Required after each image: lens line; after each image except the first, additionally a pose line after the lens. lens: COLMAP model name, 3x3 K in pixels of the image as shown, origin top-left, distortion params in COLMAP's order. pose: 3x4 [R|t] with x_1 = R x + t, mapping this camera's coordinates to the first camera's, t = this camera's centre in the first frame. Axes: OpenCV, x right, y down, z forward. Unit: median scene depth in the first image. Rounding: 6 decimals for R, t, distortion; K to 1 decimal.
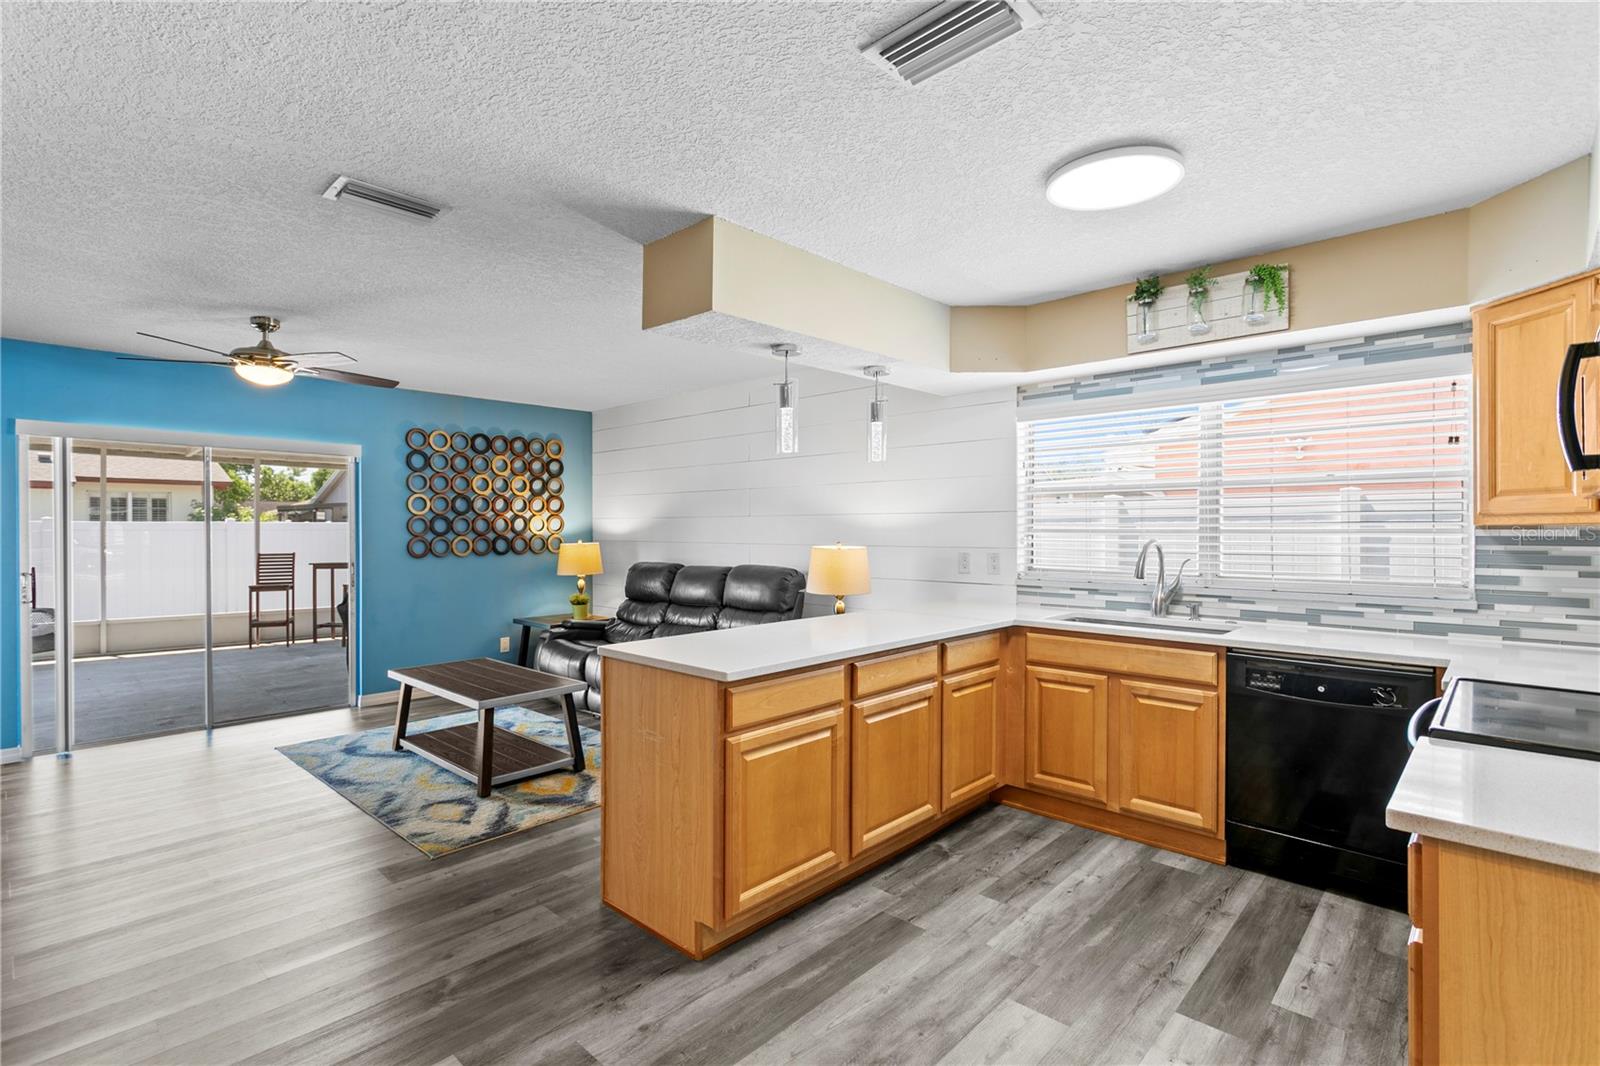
lens RADIAL K [[760.6, 0, 779.8], [0, 760.6, 530.0], [0, 0, 1]] dist [0.002054, 0.001409]
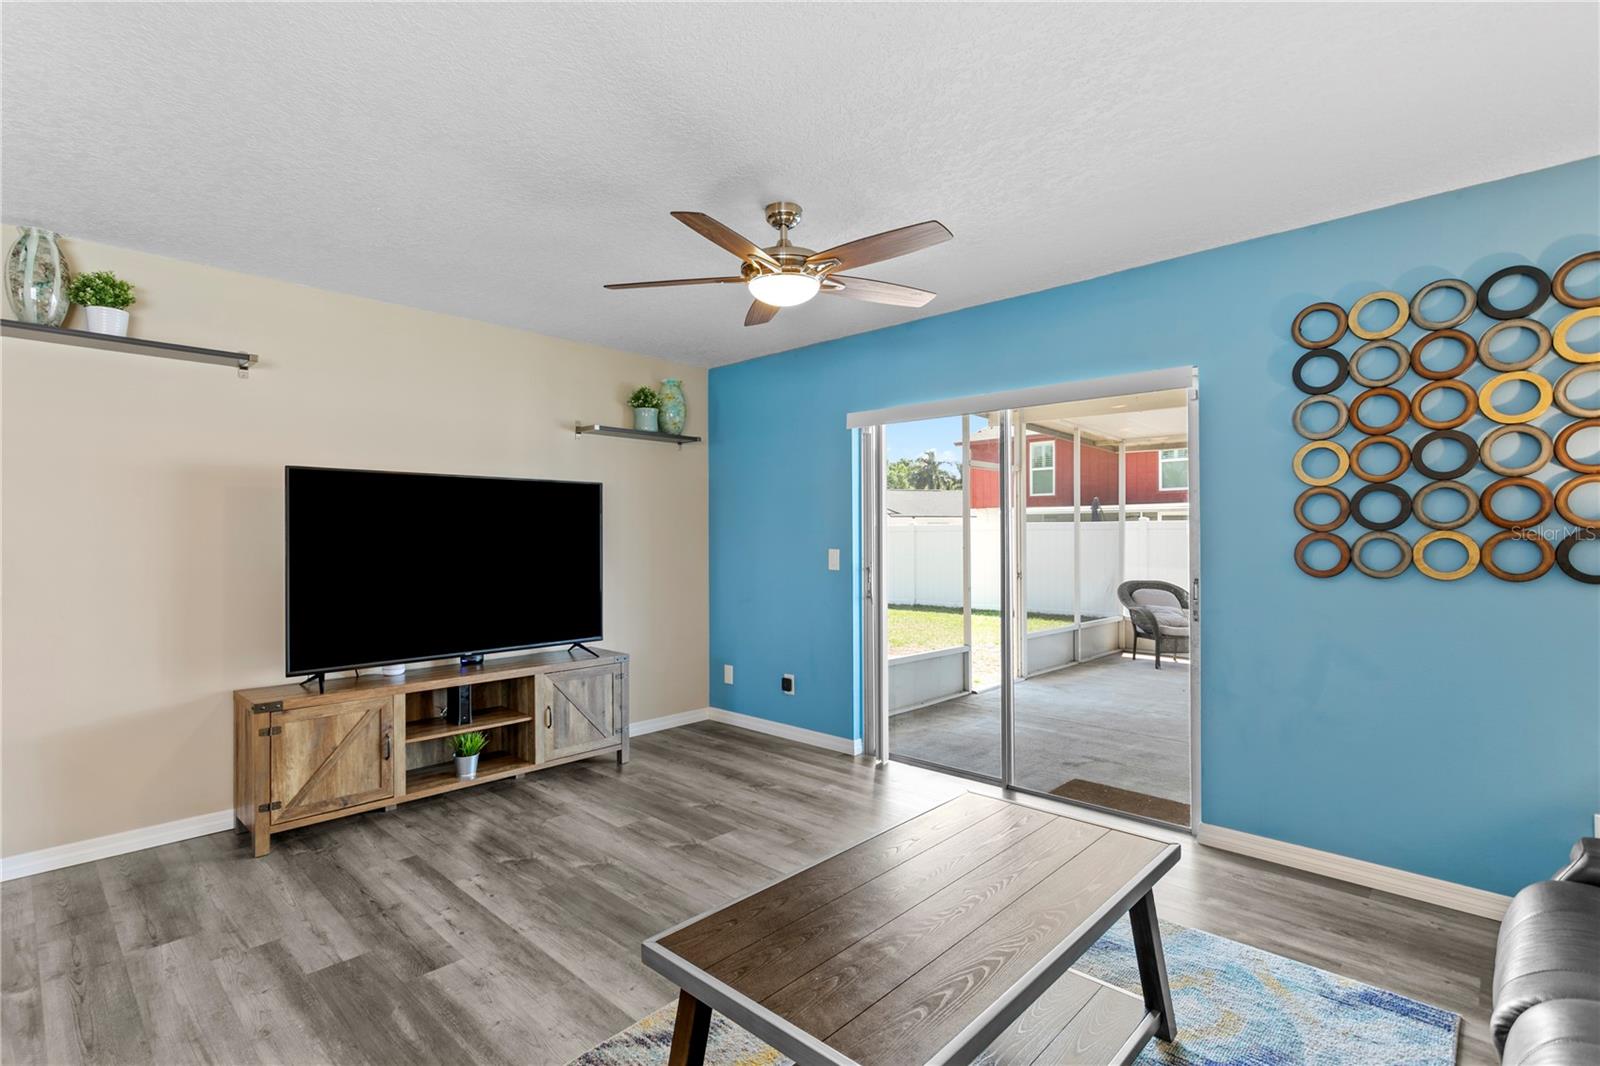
lens RADIAL K [[760.6, 0, 763.6], [0, 760.6, 530.2], [0, 0, 1]] dist [0.002054, 0.001409]
pose [[-0.031548, 0.000187, -0.999502, 0.009135], [0.005171, 0.999987, 0.000023, 0.008309], [0.999489, -0.005167, -0.031549, 0.965328]]
